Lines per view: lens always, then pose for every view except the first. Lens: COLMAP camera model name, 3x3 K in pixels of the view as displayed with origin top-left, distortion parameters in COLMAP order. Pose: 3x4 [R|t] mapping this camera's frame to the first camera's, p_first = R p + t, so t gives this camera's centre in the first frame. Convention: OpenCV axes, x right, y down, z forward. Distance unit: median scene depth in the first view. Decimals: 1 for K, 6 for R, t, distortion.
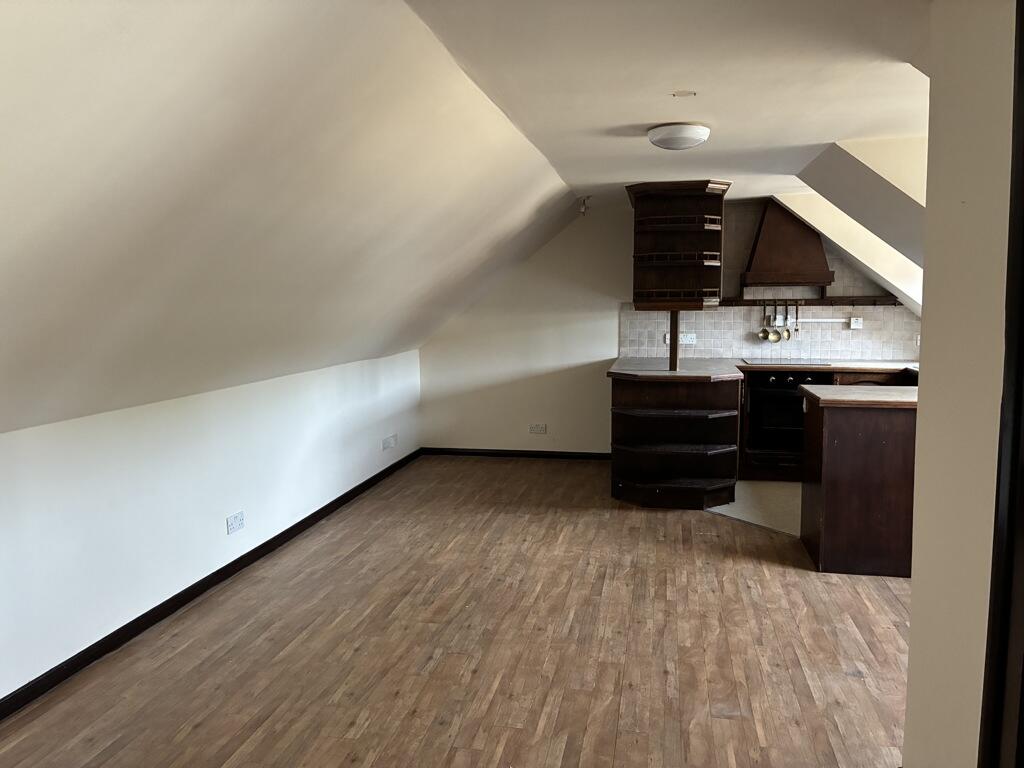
lens RADIAL K [[774.7, 0, 512.2], [0, 774.7, 383.3], [0, 0, 1]] dist [0.034810, -0.039296]
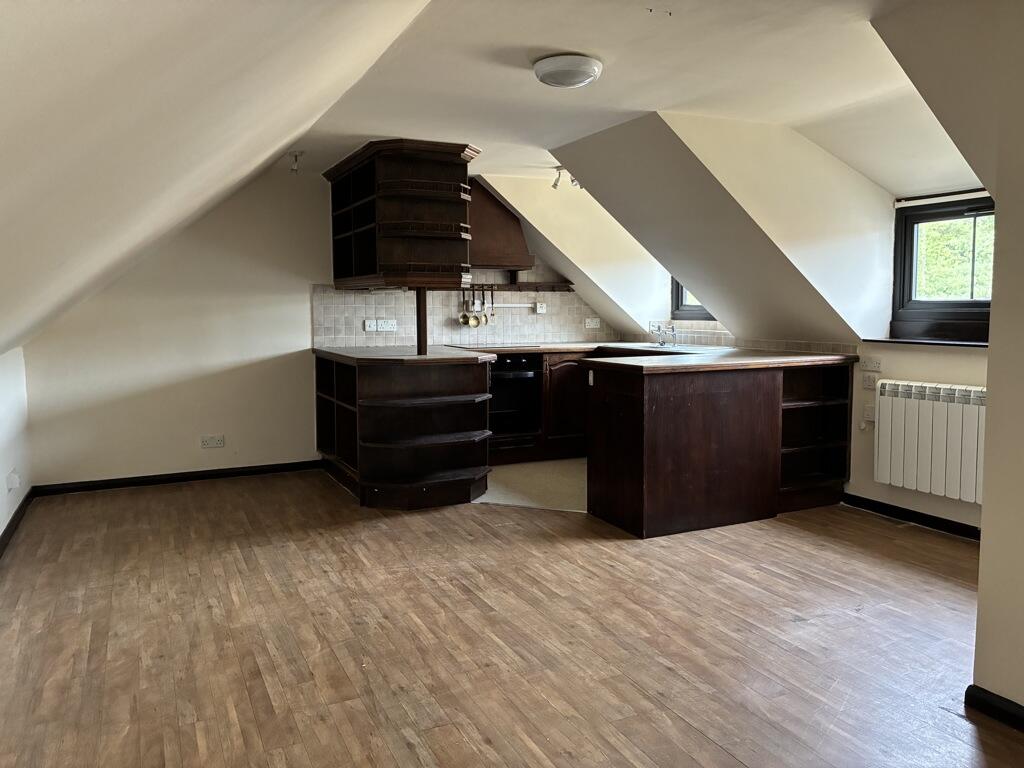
lens RADIAL K [[774.7, 0, 516.7], [0, 774.7, 382.3], [0, 0, 1]] dist [0.034810, -0.039296]
pose [[0.797456, -0.054321, 0.600927, -0.343115], [0.064704, 0.997895, 0.004339, 0.025908], [-0.599898, 0.035423, 0.799292, 0.298646]]
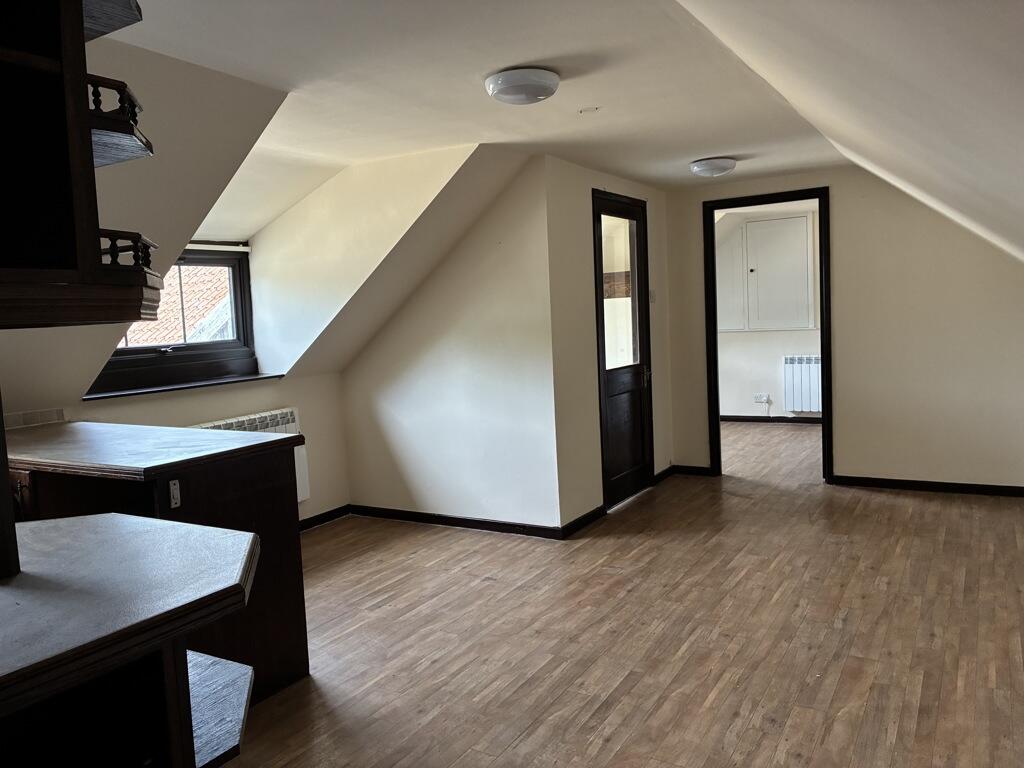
lens RADIAL K [[774.7, 0, 517.0], [0, 774.7, 385.2], [0, 0, 1]] dist [0.034810, -0.039296]
pose [[-0.941747, 0.021331, 0.335644, -0.040015], [0.090154, 0.977474, 0.190833, -0.147591], [-0.324013, 0.209976, -0.922456, 1.613509]]
